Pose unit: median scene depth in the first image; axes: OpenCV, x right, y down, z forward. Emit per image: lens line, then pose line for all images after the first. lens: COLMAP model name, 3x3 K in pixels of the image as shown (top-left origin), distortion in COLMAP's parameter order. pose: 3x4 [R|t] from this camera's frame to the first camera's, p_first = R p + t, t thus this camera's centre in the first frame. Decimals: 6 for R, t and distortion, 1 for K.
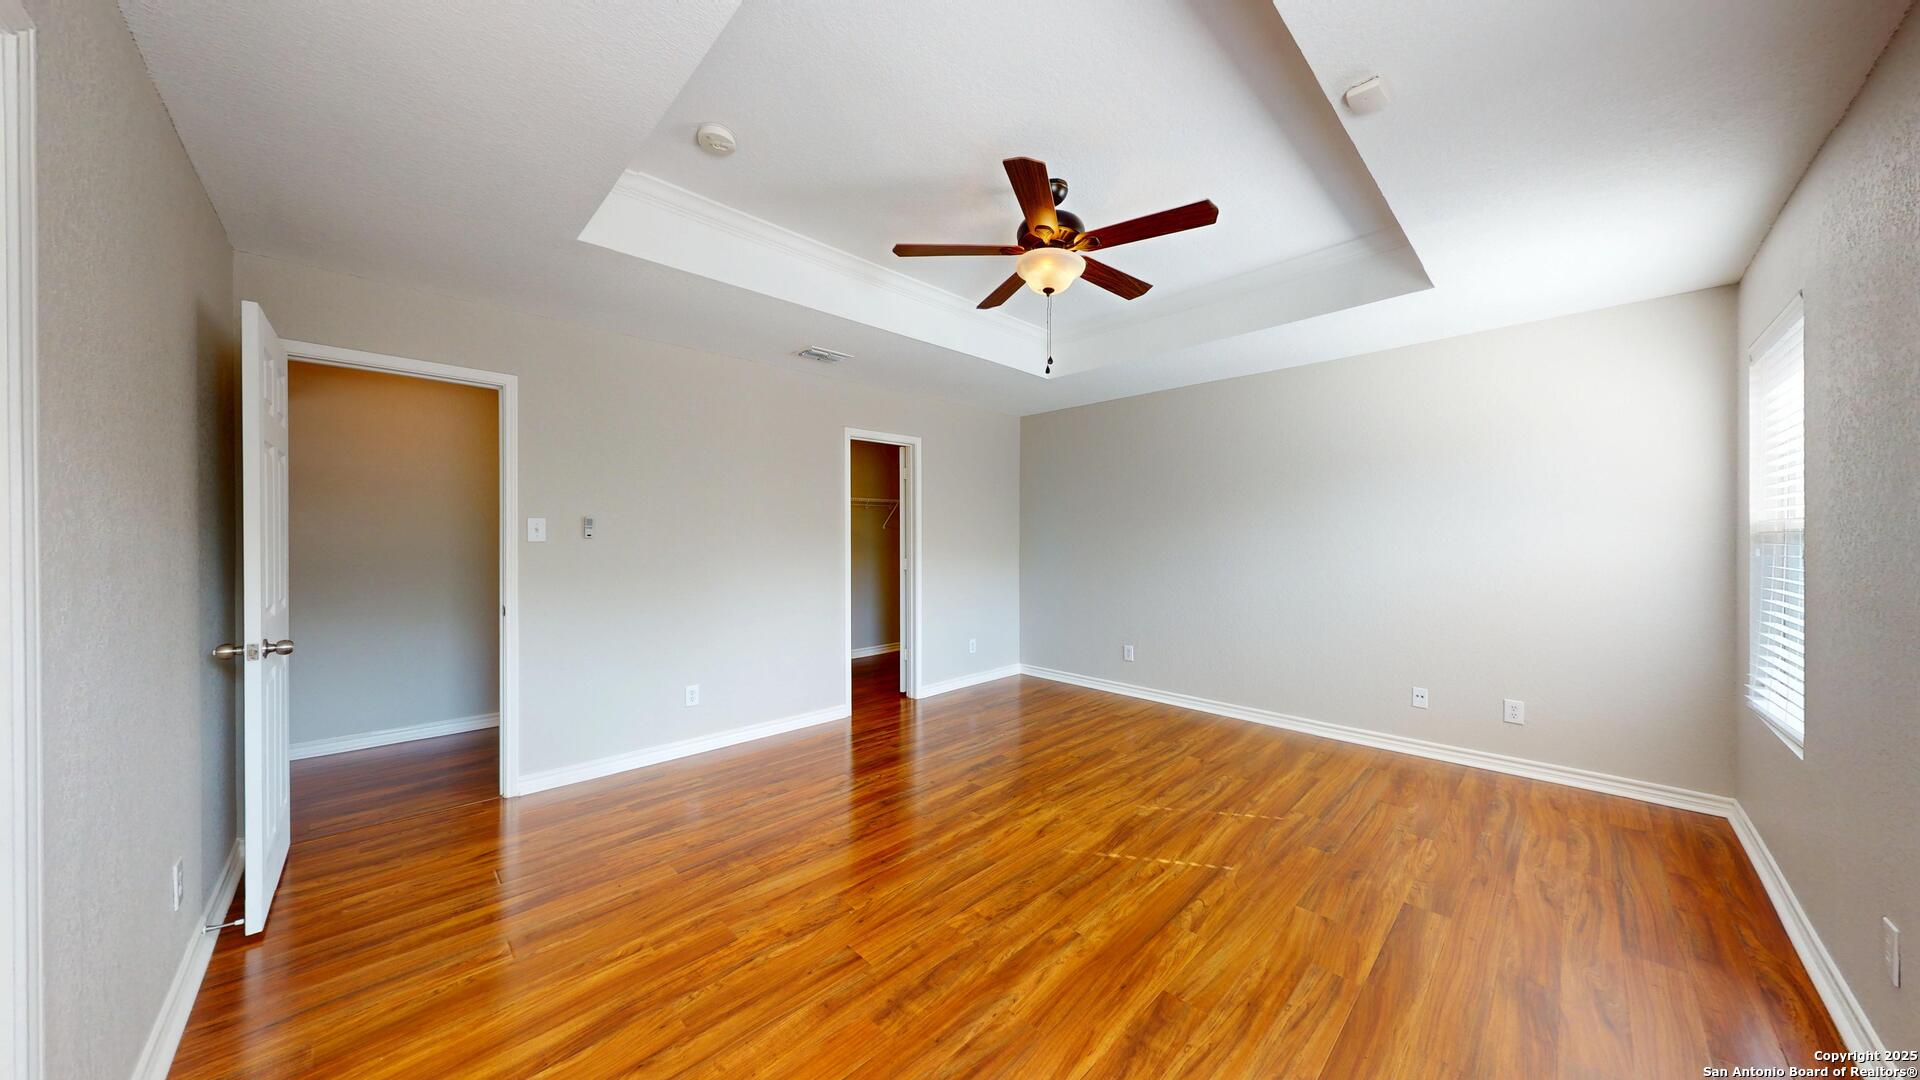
lens RADIAL K [[606.5, 0, 960.5], [0, 606.5, 541.4], [0, 0, 1]] dist [-0.001858, -0.000110]
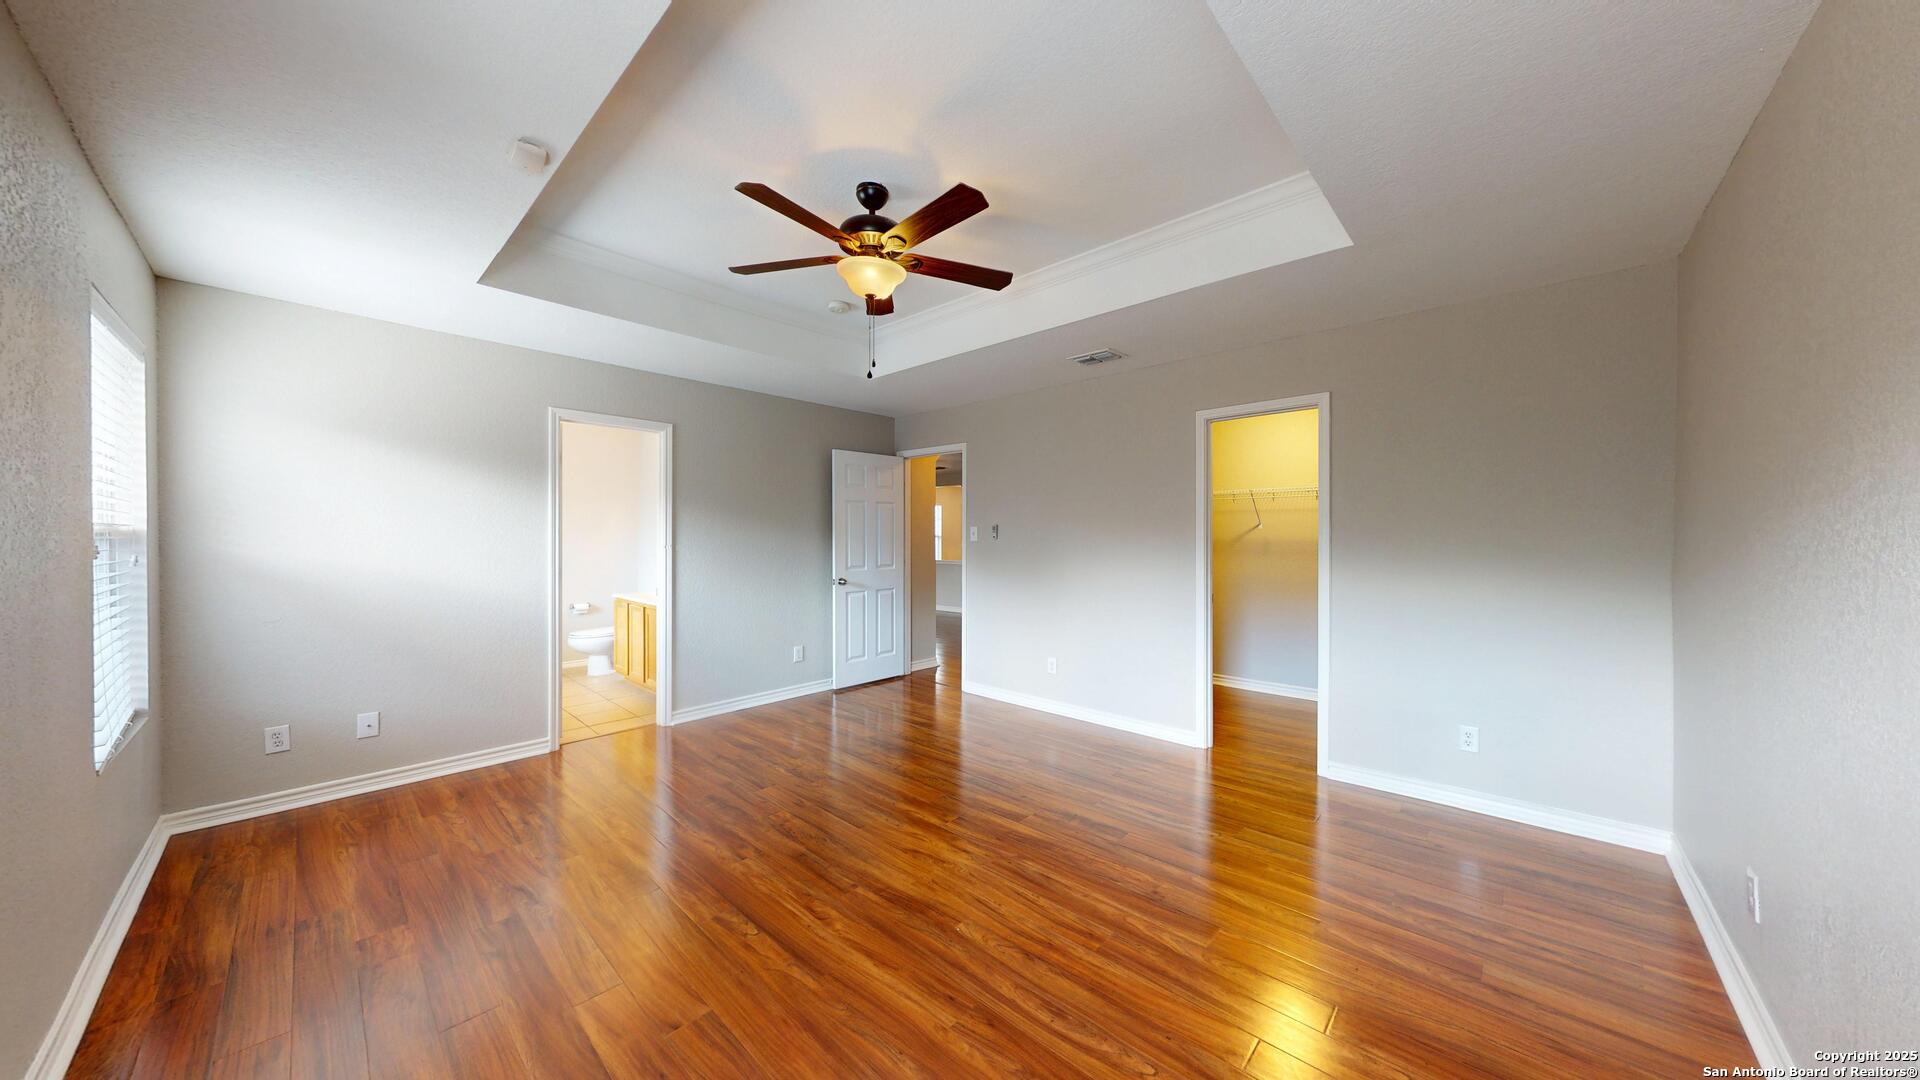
lens RADIAL K [[606.5, 0, 960.5], [0, 606.5, 541.4], [0, 0, 1]] dist [-0.001858, -0.000110]
pose [[0.050232, 0.007647, -0.998708, 1.091480], [-0.007959, 0.999942, 0.007256, -0.012622], [0.998706, 0.007585, 0.050289, 1.033415]]
